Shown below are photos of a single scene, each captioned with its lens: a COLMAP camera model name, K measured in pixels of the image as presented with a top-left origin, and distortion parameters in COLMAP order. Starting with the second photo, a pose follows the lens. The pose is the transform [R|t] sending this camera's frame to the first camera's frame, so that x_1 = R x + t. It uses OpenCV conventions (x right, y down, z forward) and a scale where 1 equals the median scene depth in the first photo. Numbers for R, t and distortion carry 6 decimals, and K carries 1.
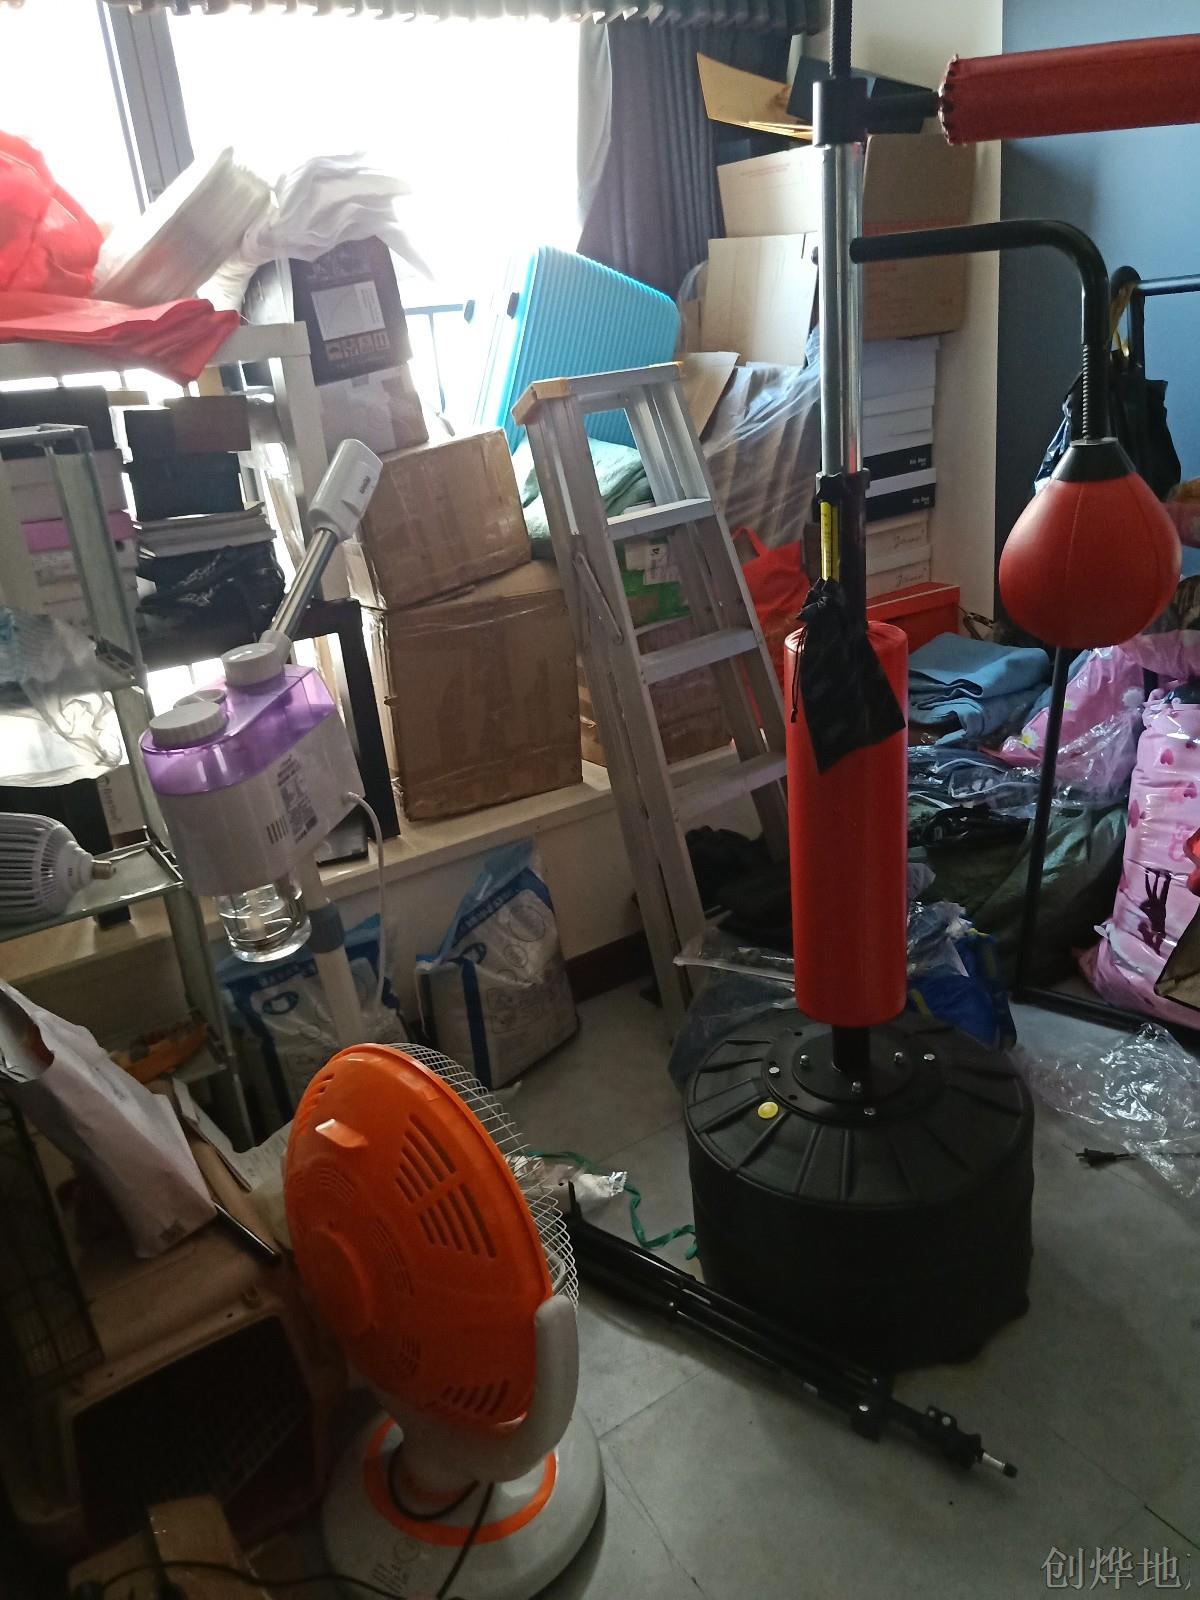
lens RADIAL K [[1192.2, 0, 600.0], [0, 1192.2, 800.0], [0, 0, 1]] dist [0.010322, 0.005855]
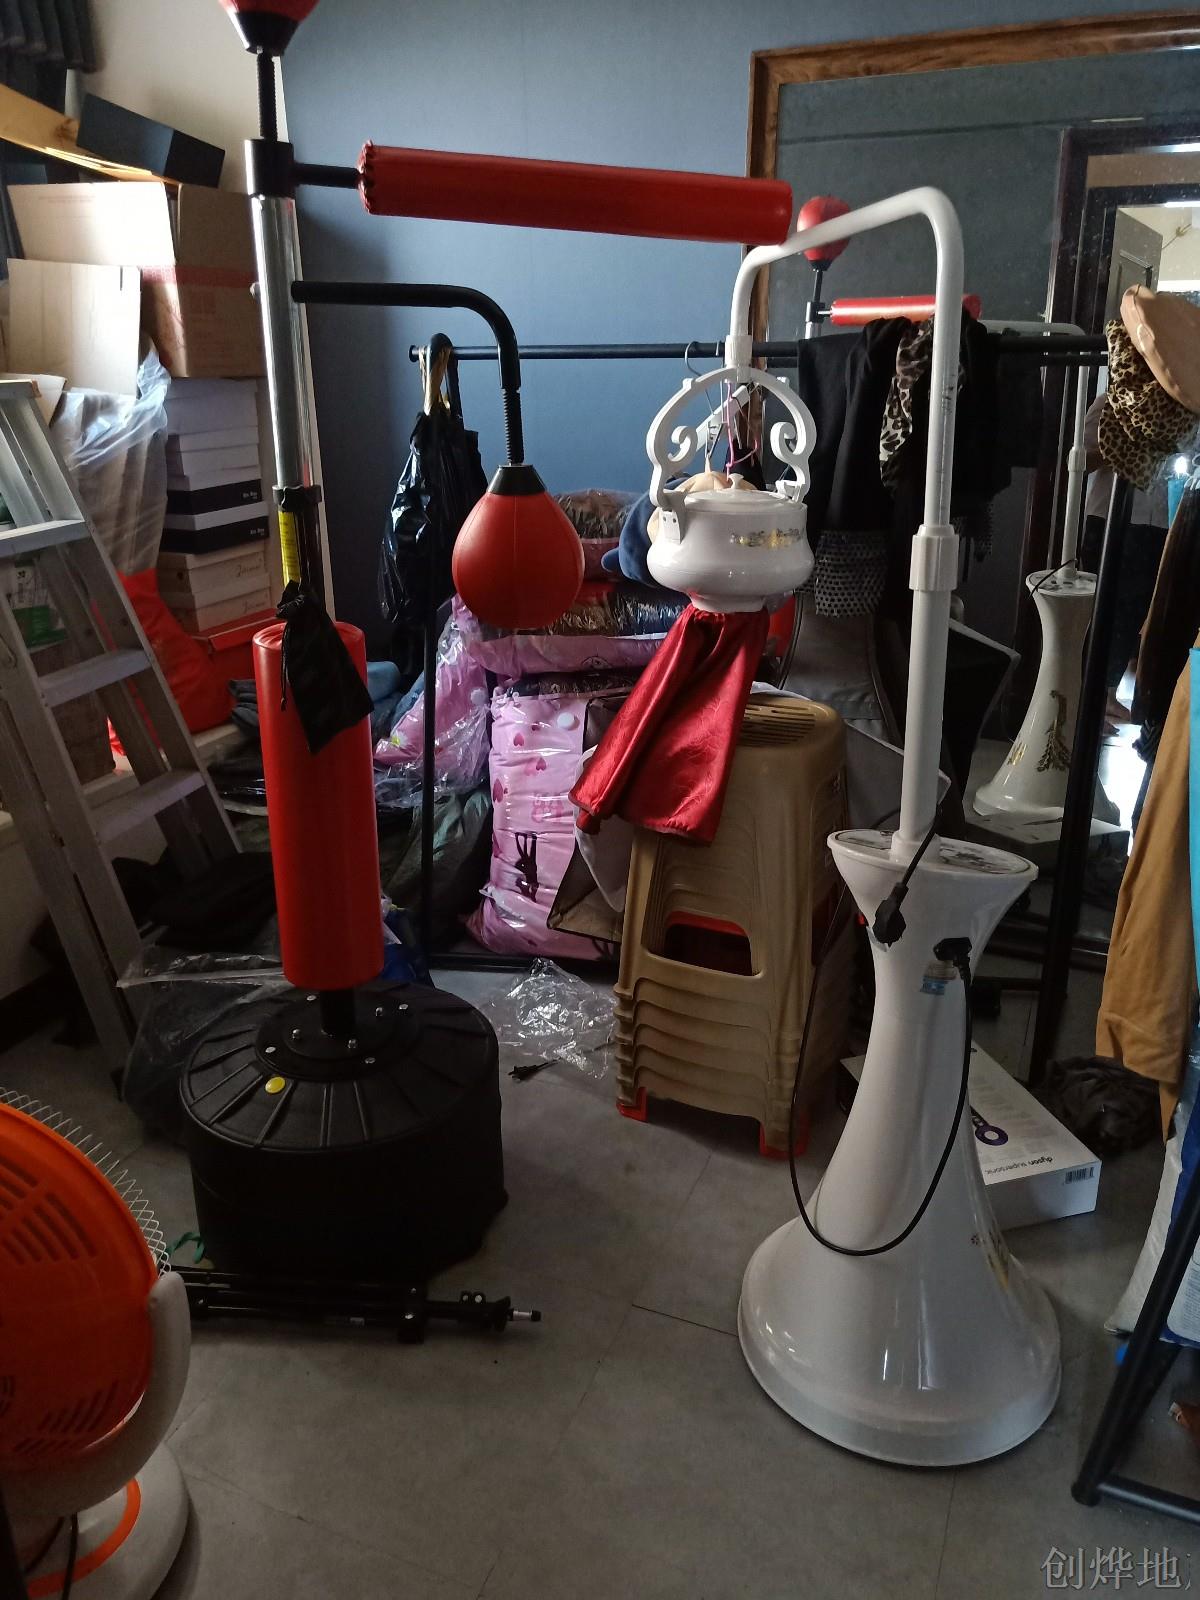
lens RADIAL K [[1176.6, 0, 600.0], [0, 1176.6, 800.0], [0, 0, 1]] dist [0.005539, -0.001658]
pose [[0.826761, -0.111001, 0.551494, -0.115429], [0.129884, 0.991517, 0.004853, 0.028044], [-0.547354, 0.067618, 0.834165, -0.032756]]
